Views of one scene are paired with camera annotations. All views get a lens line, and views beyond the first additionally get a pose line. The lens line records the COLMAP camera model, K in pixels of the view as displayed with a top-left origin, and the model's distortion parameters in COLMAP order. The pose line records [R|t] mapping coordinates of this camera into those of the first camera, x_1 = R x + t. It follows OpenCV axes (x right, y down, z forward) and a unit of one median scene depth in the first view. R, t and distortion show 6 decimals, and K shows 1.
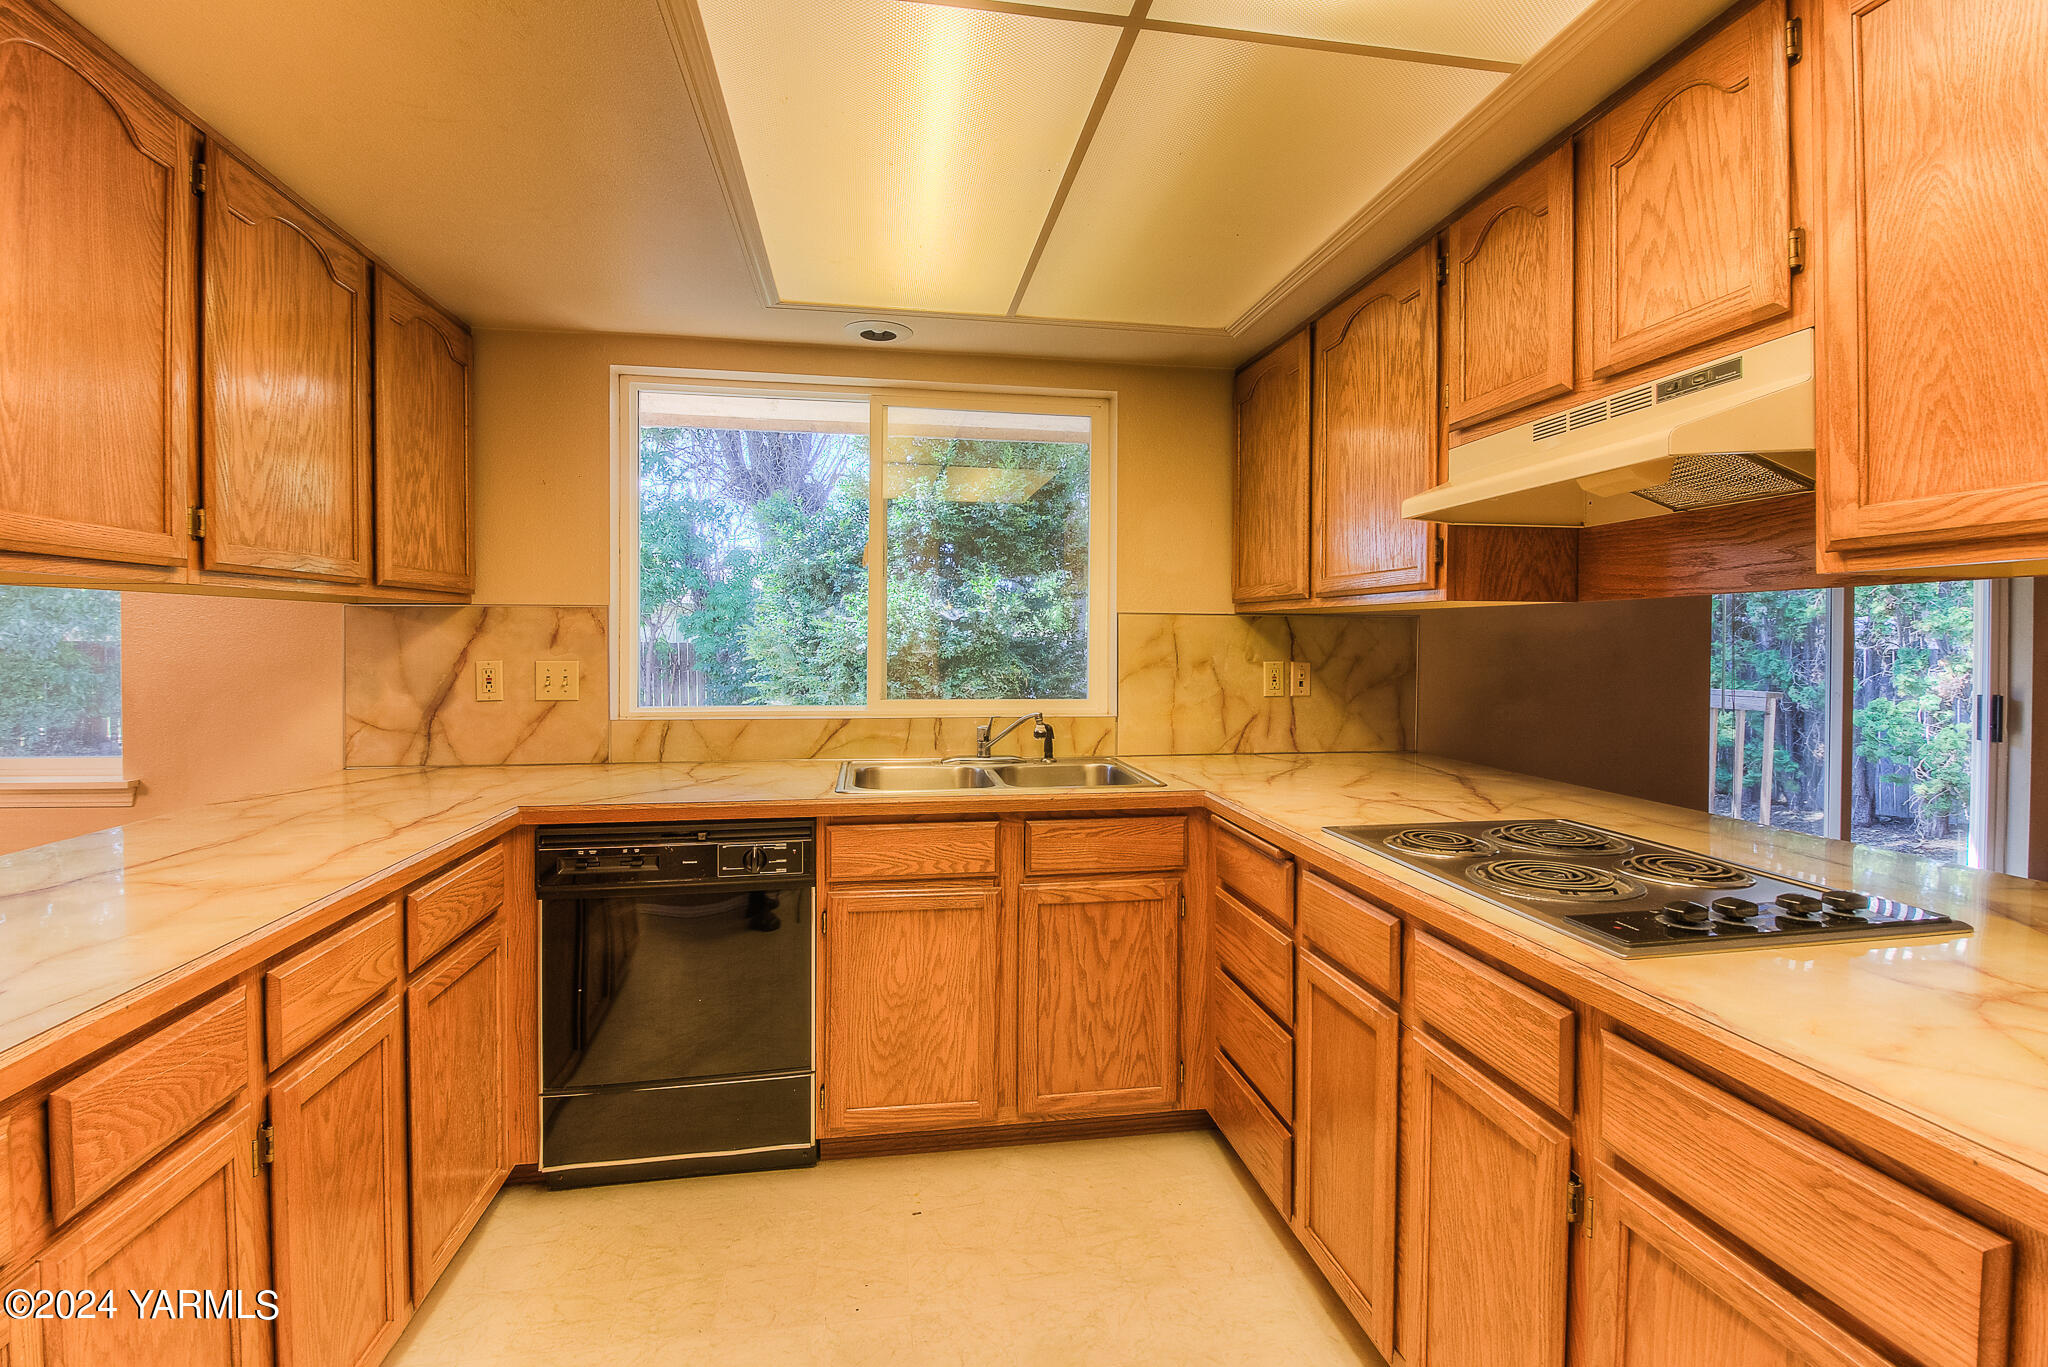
lens RADIAL K [[944.1, 0, 1027.5], [0, 944.1, 636.2], [0, 0, 1]] dist [-0.003890, -0.010405]
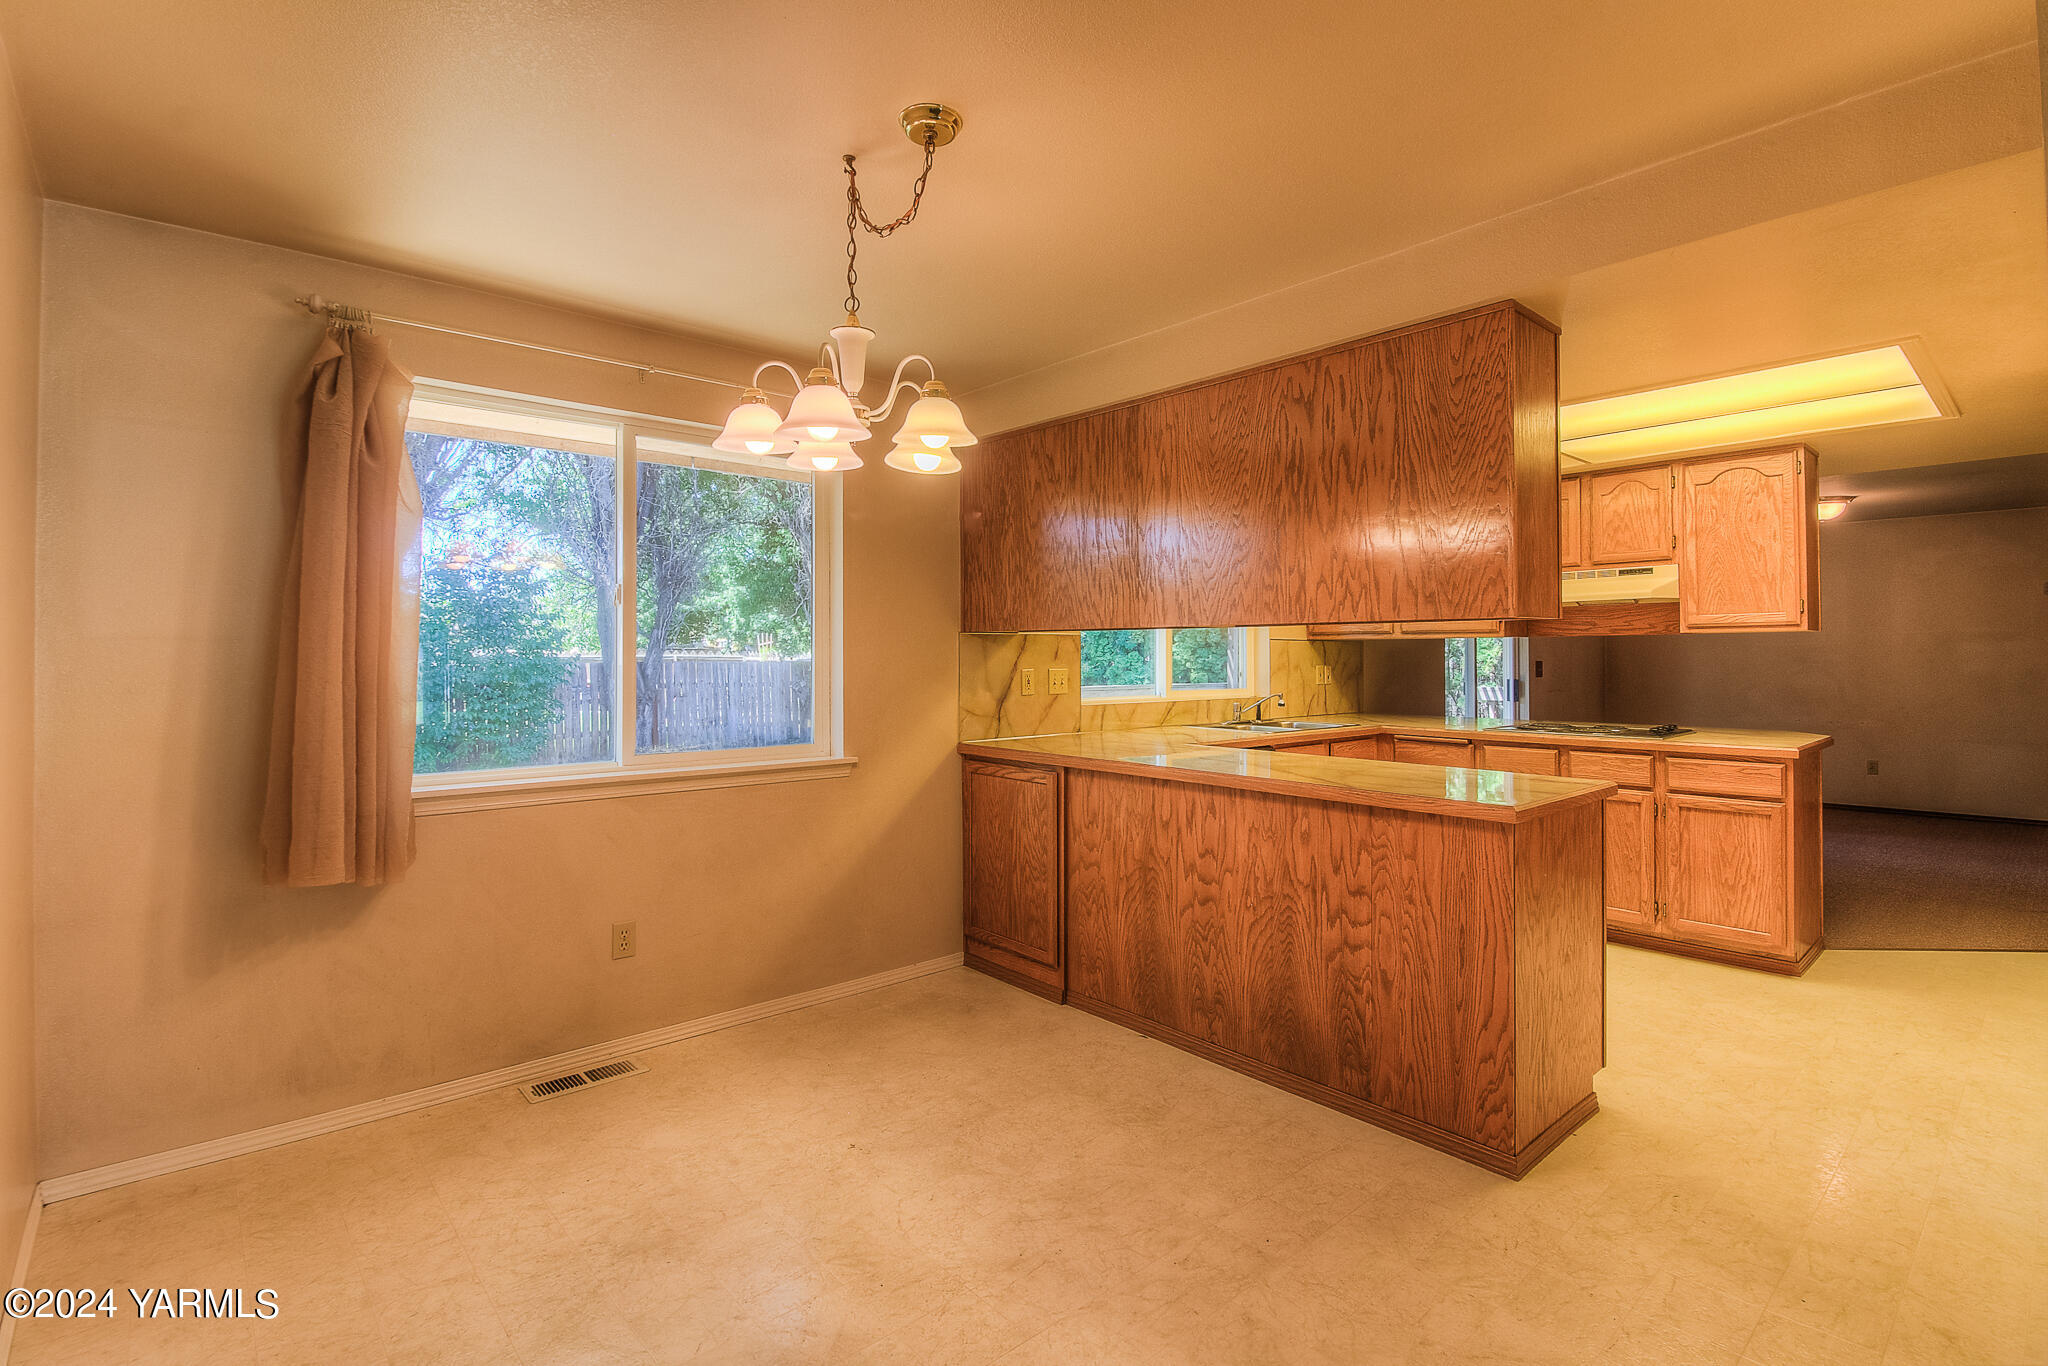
lens RADIAL K [[955.8, 0, 1048.6], [0, 955.8, 622.8], [0, 0, 1]] dist [0.000178, -0.010657]
pose [[0.846220, 0.012374, 0.532690, -1.434611], [0.005930, 0.999450, -0.032637, 0.001141], [-0.532801, 0.030777, 0.845681, -0.369462]]
